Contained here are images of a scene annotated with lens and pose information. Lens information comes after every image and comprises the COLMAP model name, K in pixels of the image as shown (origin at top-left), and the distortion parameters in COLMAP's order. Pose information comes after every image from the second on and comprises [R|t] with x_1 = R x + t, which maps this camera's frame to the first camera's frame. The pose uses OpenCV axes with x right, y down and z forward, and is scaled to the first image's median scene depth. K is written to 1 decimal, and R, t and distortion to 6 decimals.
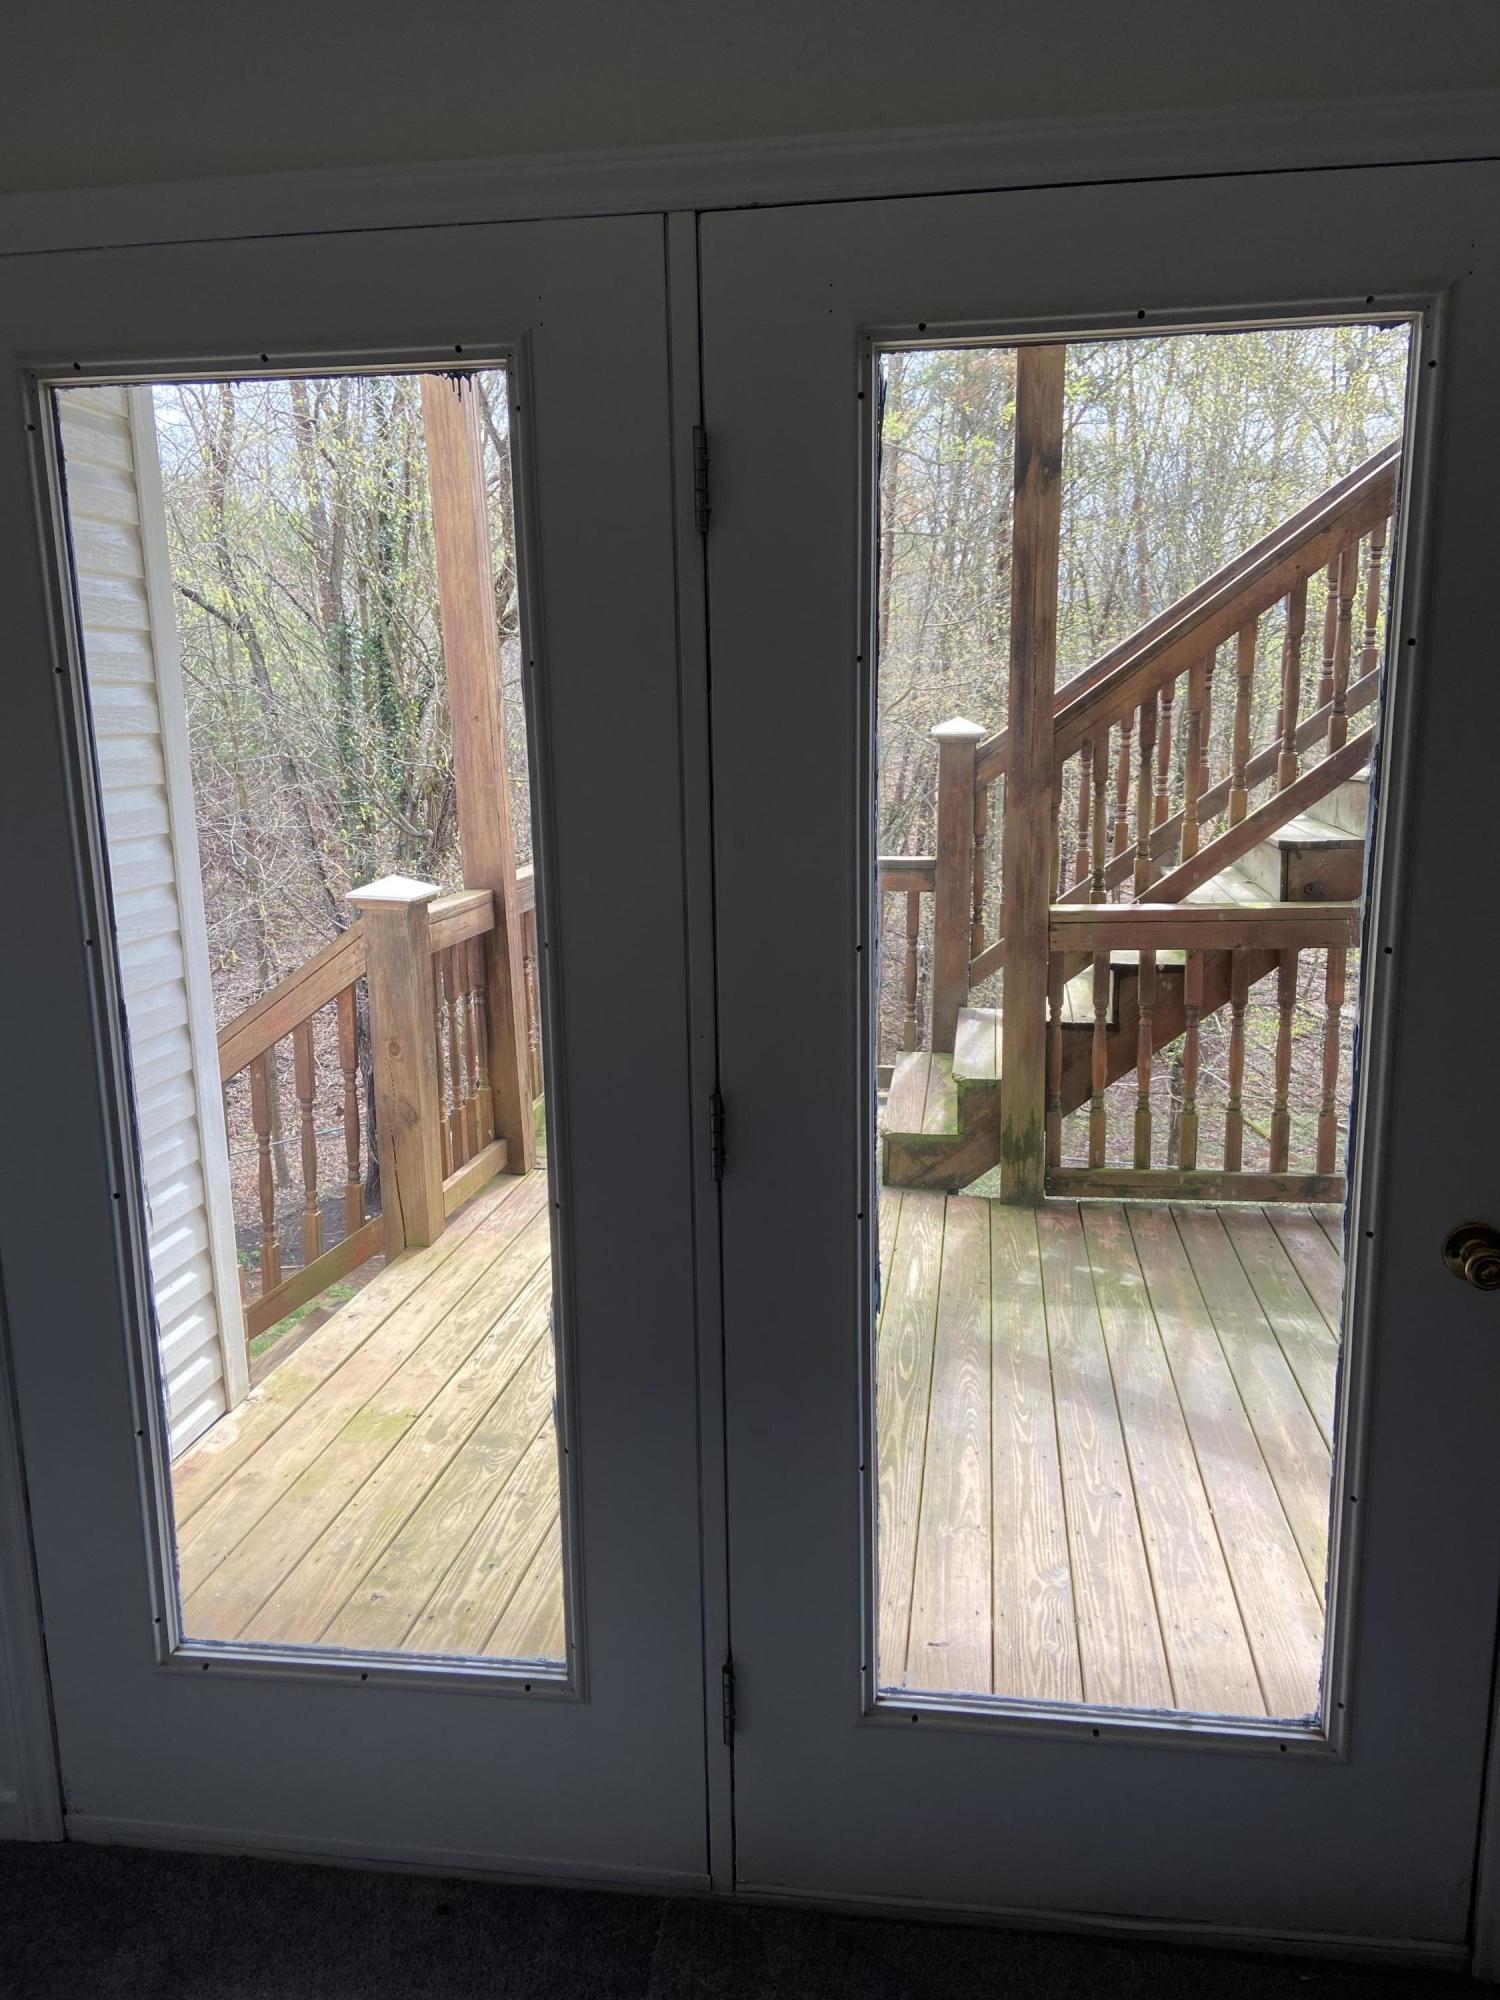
lens RADIAL K [[1501.0, 0, 746.1], [0, 1501.0, 1008.8], [0, 0, 1]] dist [0.115027, -0.141386]
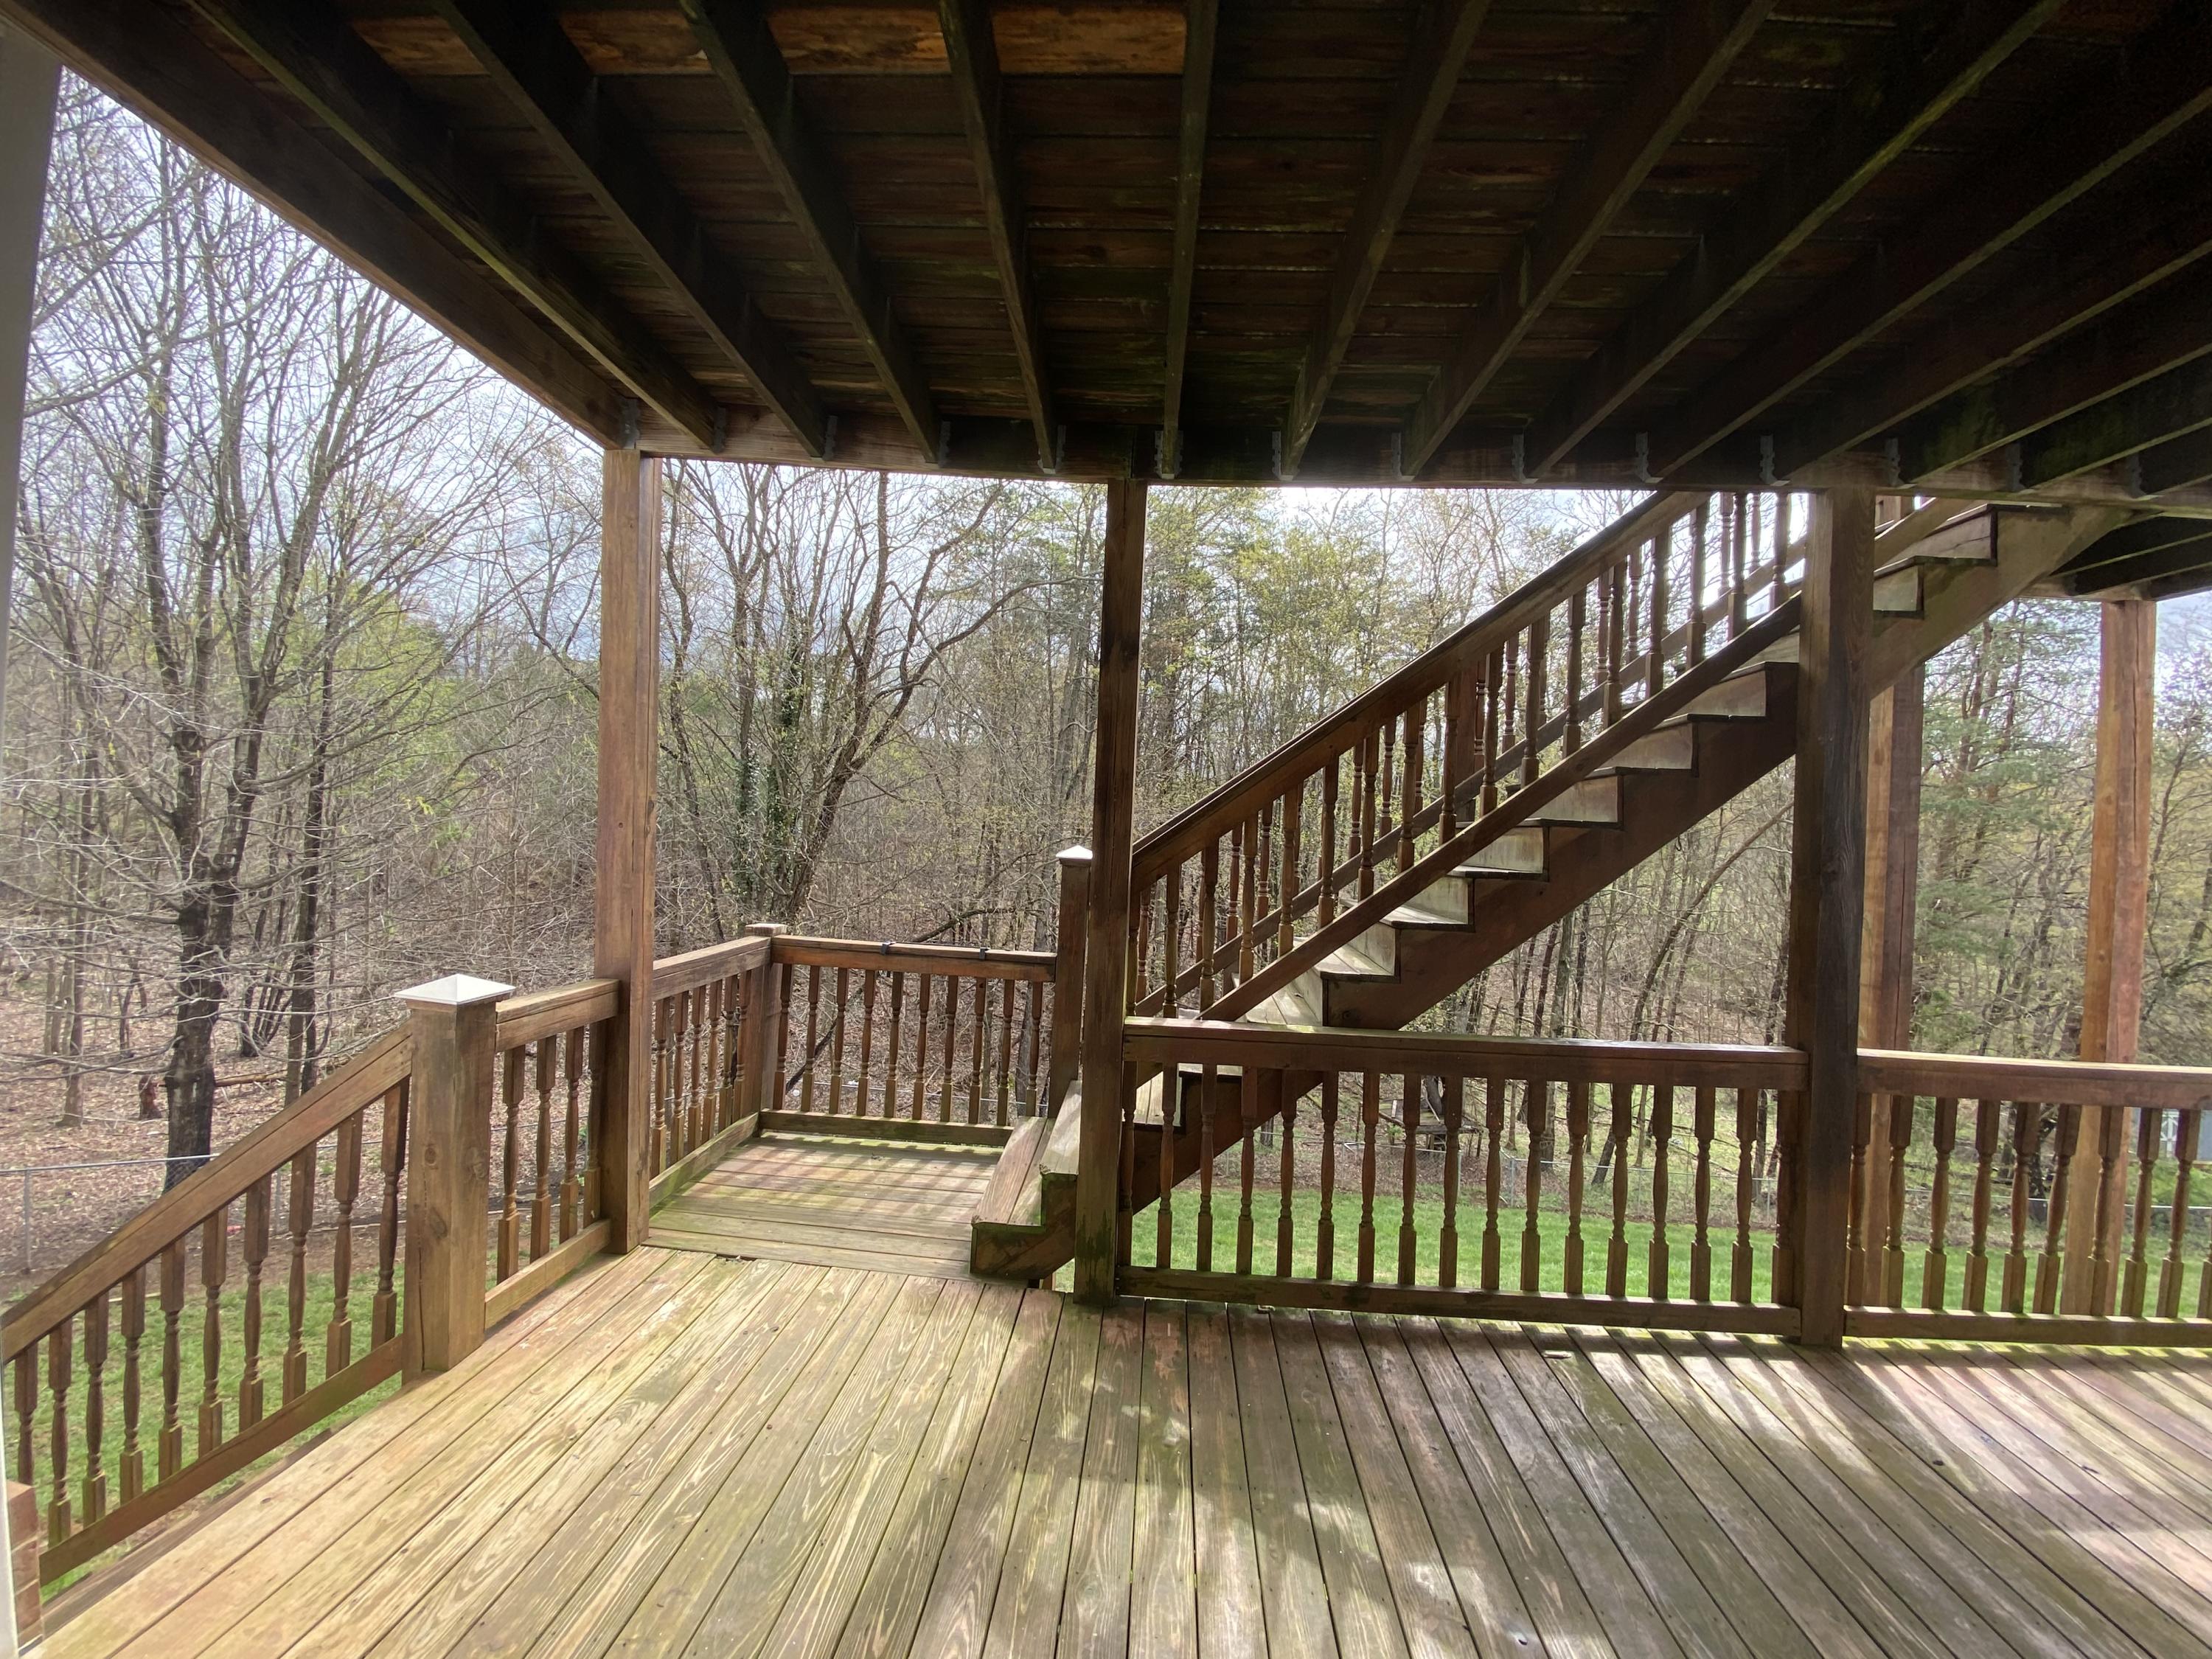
lens RADIAL K [[895.9, 0, 1096.0], [0, 895.9, 817.2], [0, 0, 1]] dist [-0.003228, -0.001988]
pose [[0.995477, 0.057765, 0.075420, 0.120700], [-0.040549, 0.976306, -0.212562, -0.071547], [-0.085912, 0.208543, 0.974233, 0.322528]]
